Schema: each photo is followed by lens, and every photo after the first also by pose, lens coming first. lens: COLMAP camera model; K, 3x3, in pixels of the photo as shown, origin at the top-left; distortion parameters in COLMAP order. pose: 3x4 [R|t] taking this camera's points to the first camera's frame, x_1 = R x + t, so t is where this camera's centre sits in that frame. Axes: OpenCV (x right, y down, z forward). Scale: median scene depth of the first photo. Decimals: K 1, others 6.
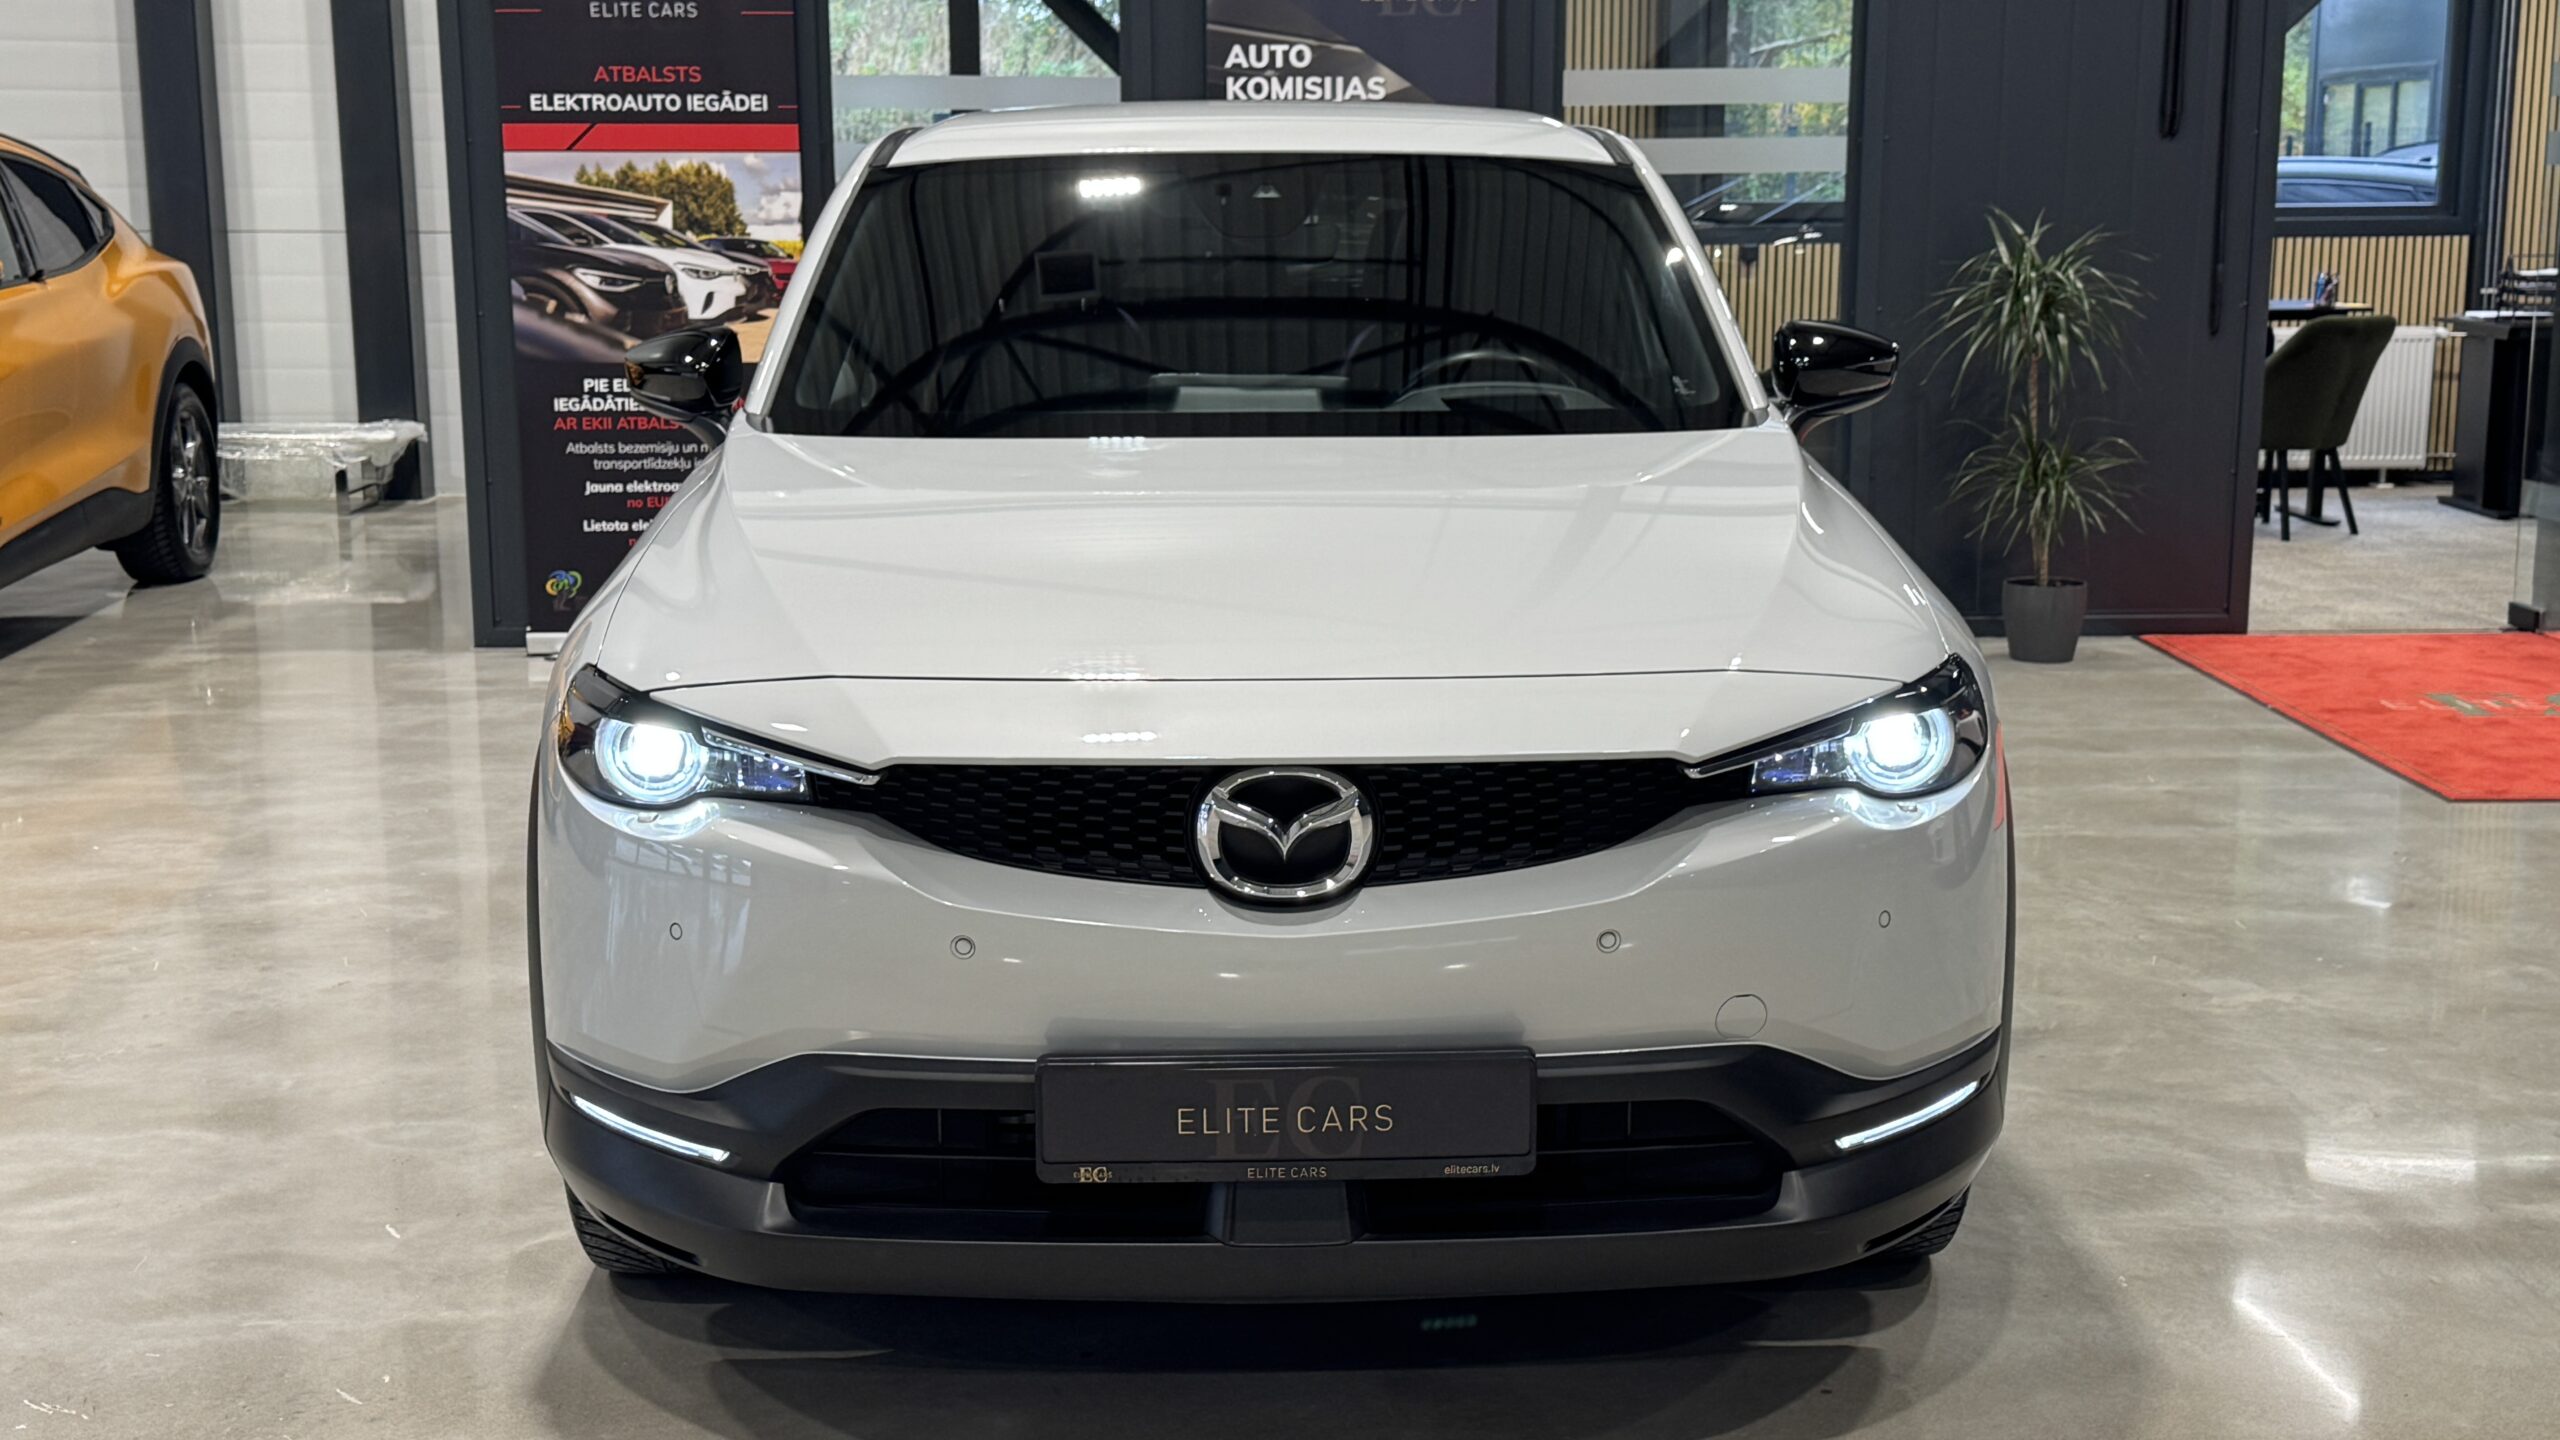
lens RADIAL K [[3058.1, 0, 1280.0], [0, 3058.1, 720.0], [0, 0, 1]] dist [0.184005, -0.453787]
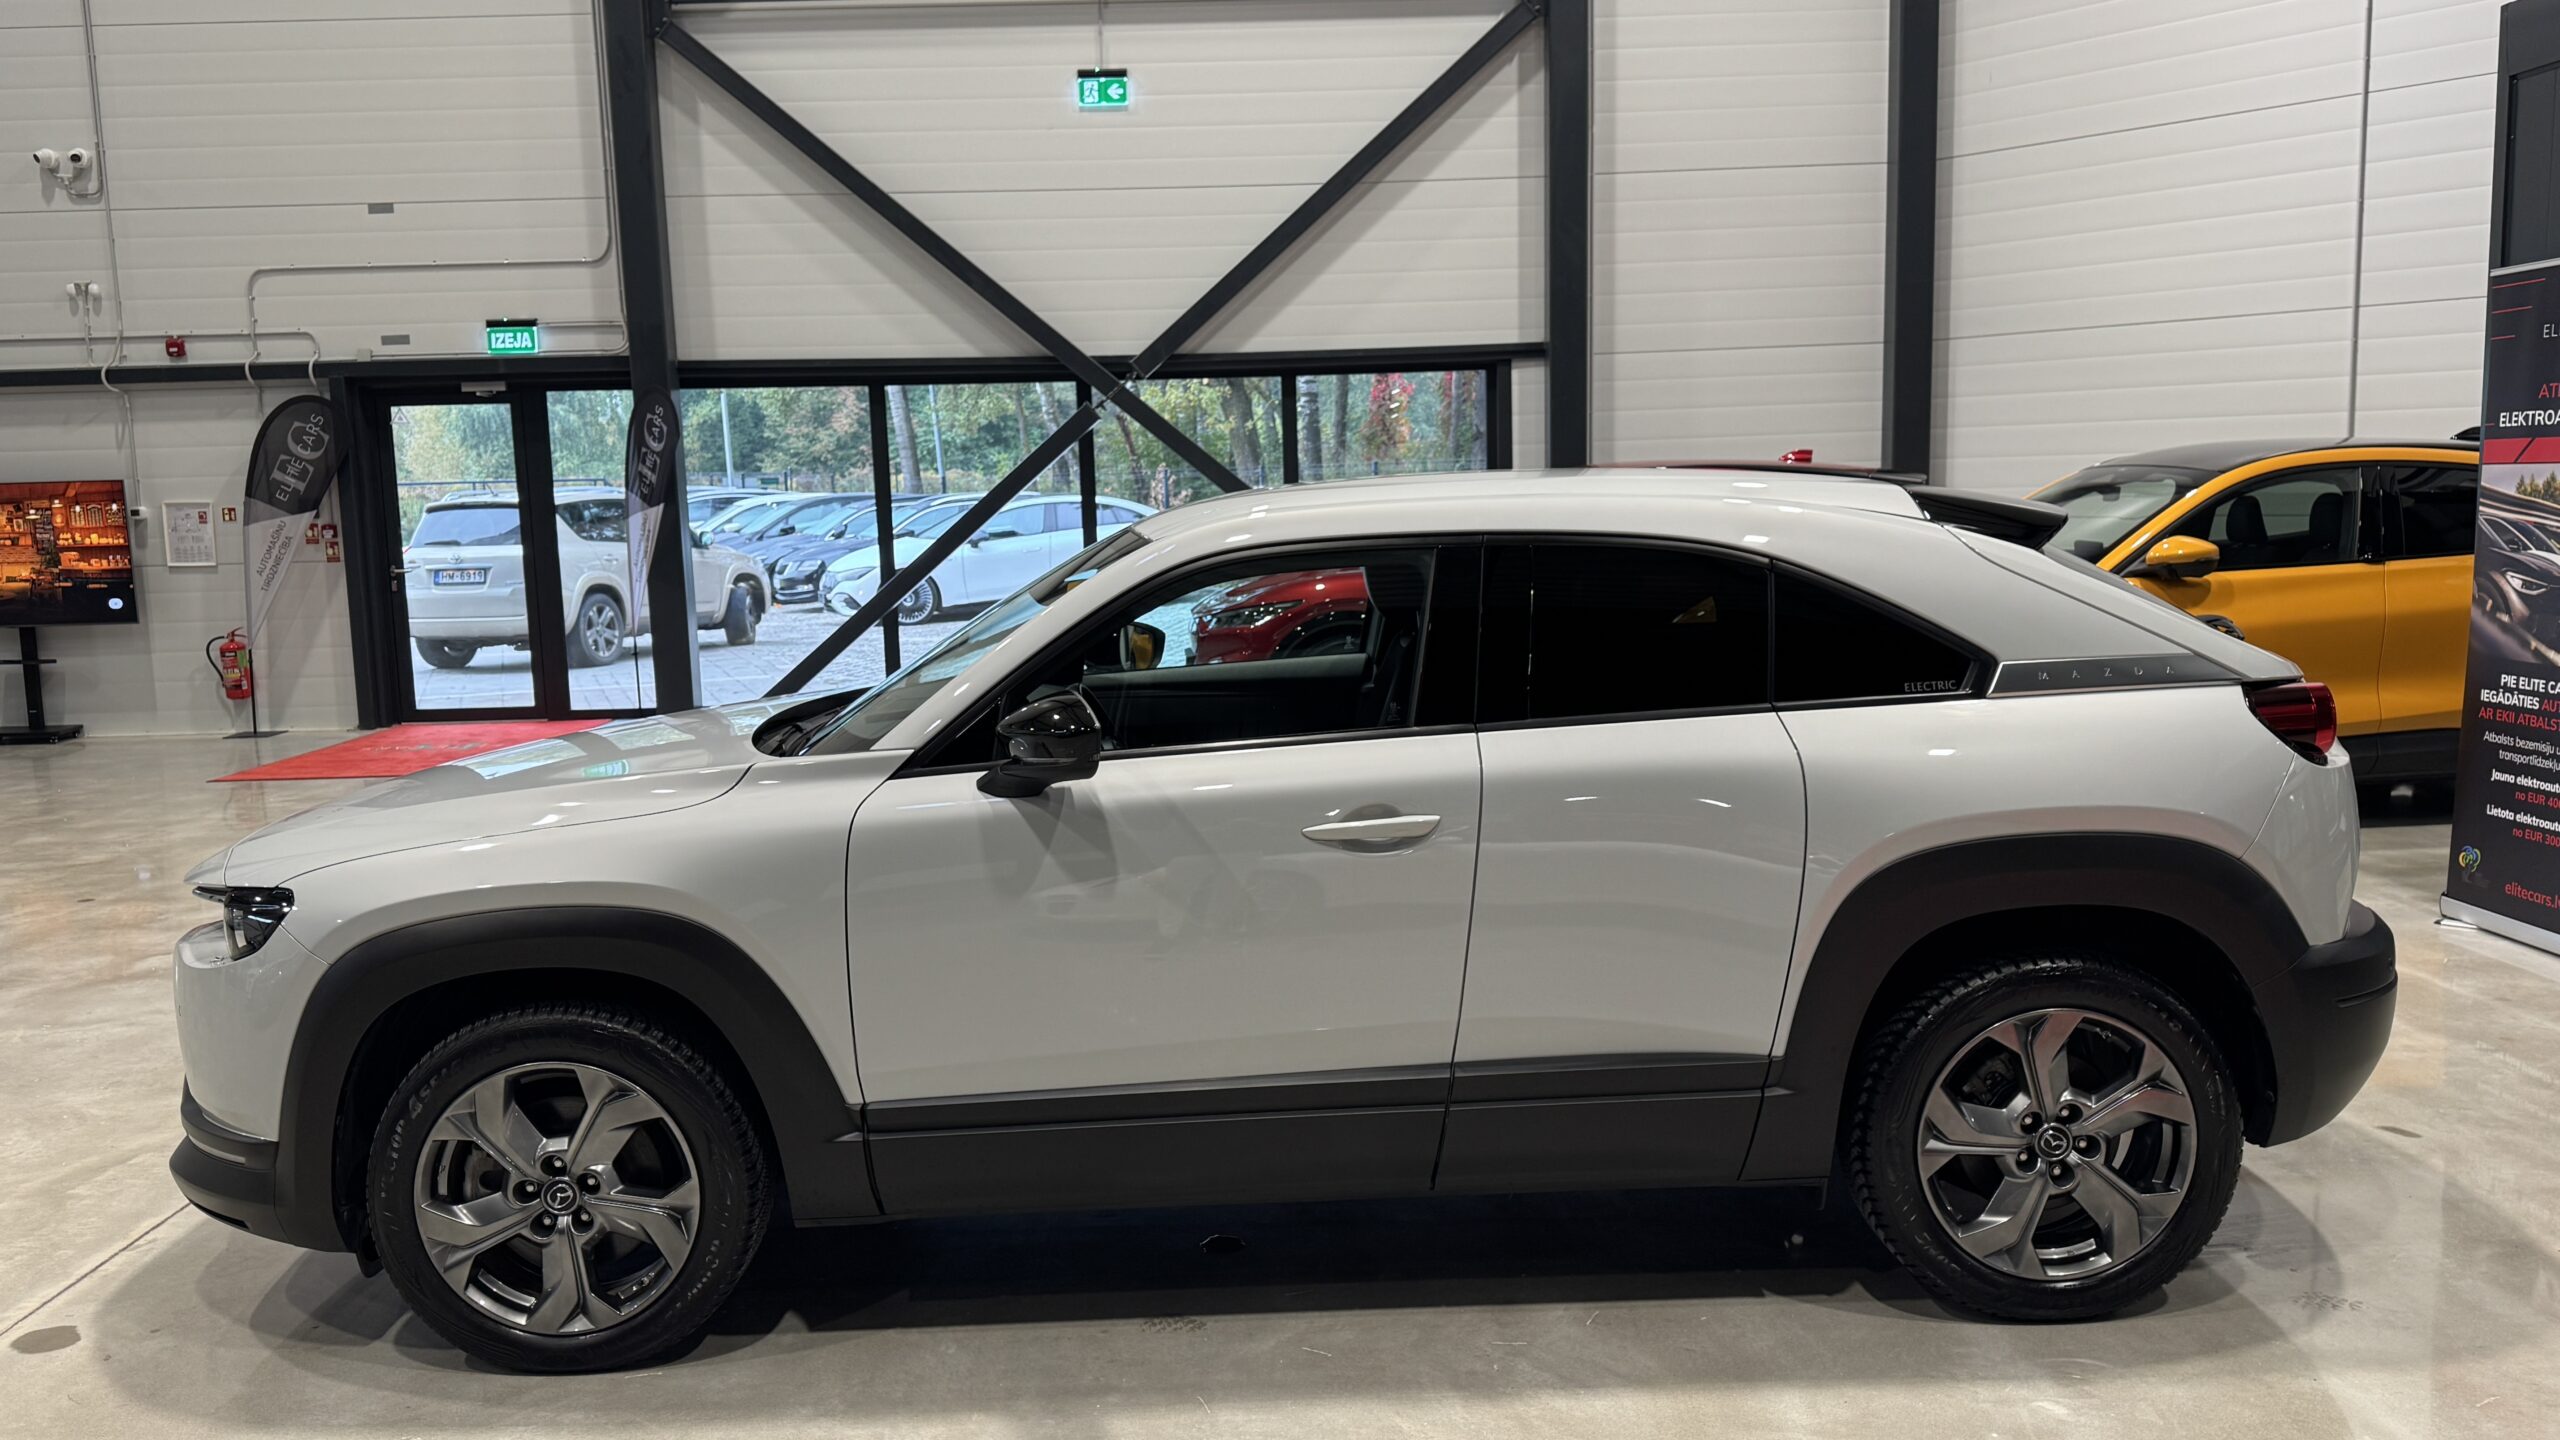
lens RADIAL K [[1980.6, 0, 1280.0], [0, 1980.6, 720.0], [0, 0, 1]] dist [0.100359, -0.161433]
pose [[-0.003876, 0.127598, -0.991818, 0.728591], [-0.152889, 0.980090, 0.126686, -0.184674], [0.988236, 0.152129, 0.015709, 0.897432]]
